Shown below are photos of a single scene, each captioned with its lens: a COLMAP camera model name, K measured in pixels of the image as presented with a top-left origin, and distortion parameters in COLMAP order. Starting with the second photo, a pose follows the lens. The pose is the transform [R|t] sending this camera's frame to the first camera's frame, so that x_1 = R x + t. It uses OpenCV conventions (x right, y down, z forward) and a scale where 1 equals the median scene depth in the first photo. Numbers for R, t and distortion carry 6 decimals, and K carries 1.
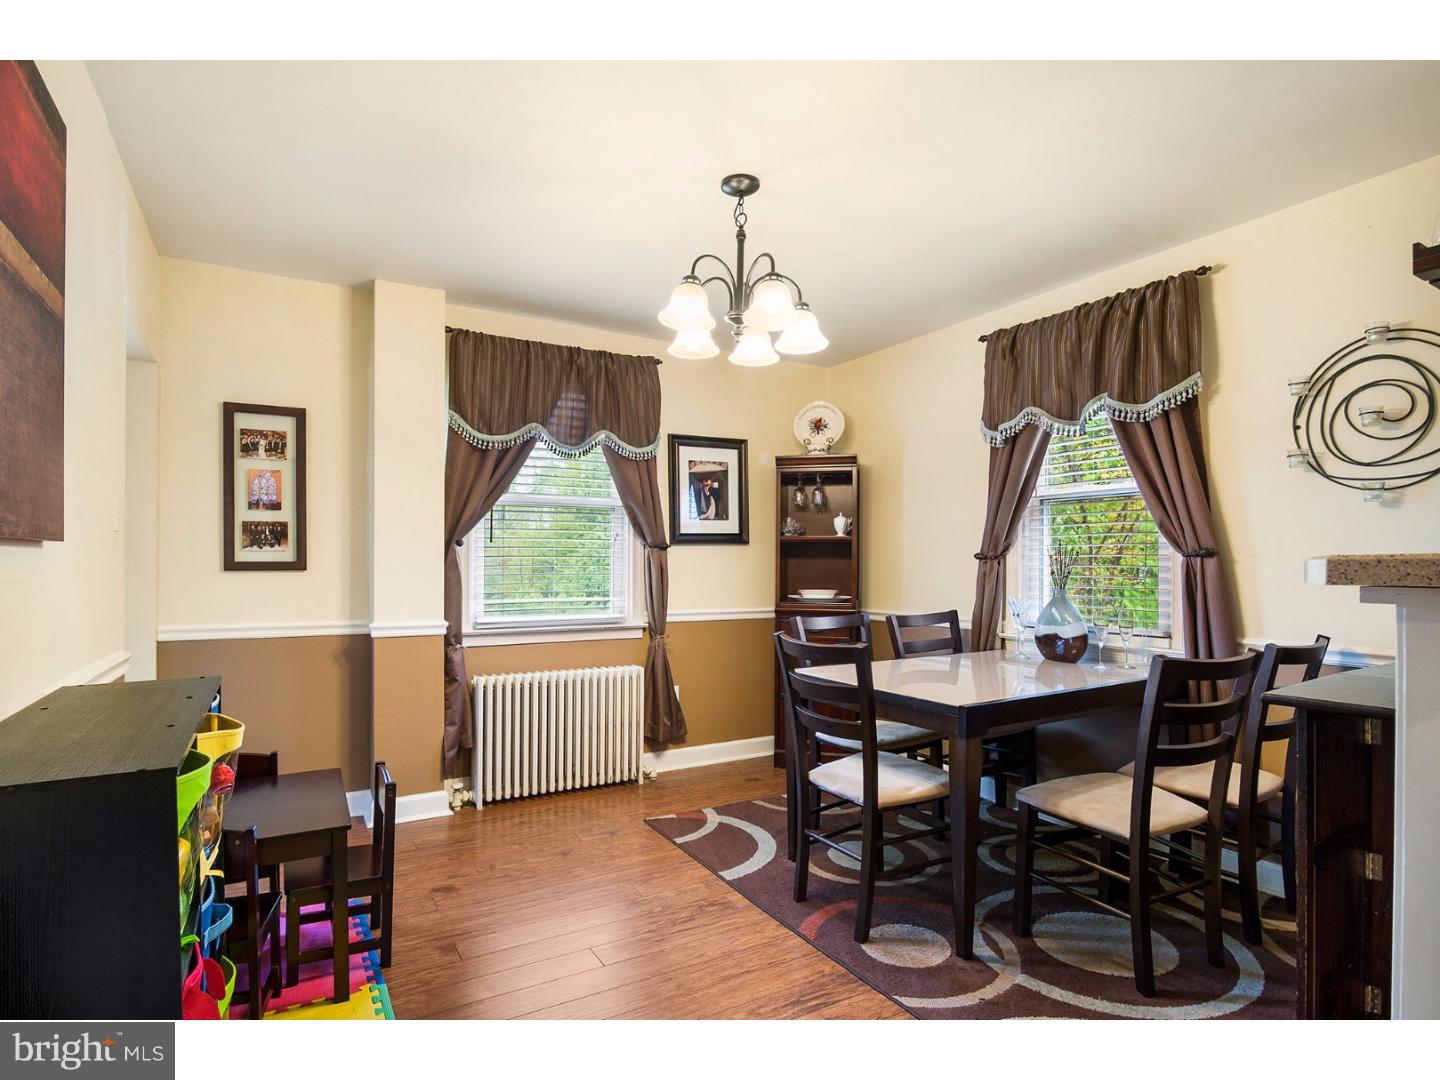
lens RADIAL K [[764.5, 0, 713.2], [0, 764.5, 568.8], [0, 0, 1]] dist [-0.001569, -0.000169]
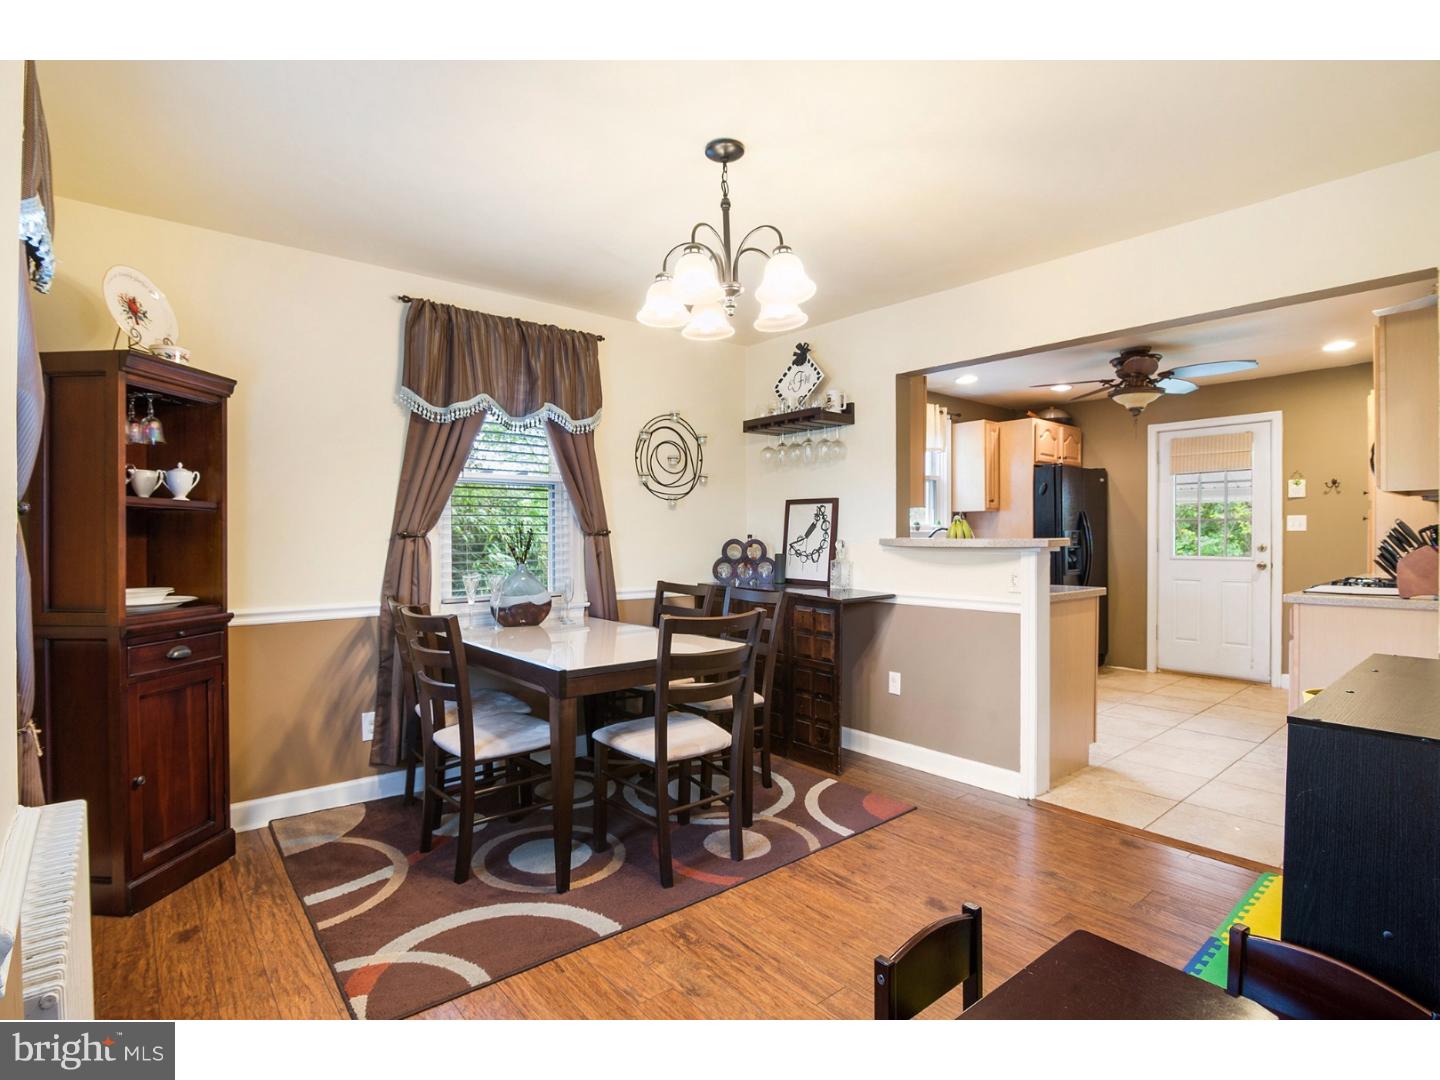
lens RADIAL K [[728.7, 0, 720.0], [0, 728.7, 540.0], [0, 0, 1]] dist [0.000289, -0.000042]
pose [[-0.181763, -0.012381, 0.983265, -0.637644], [0.003850, 0.999904, 0.013302, -0.020932], [-0.983335, 0.006204, -0.181697, 0.853068]]
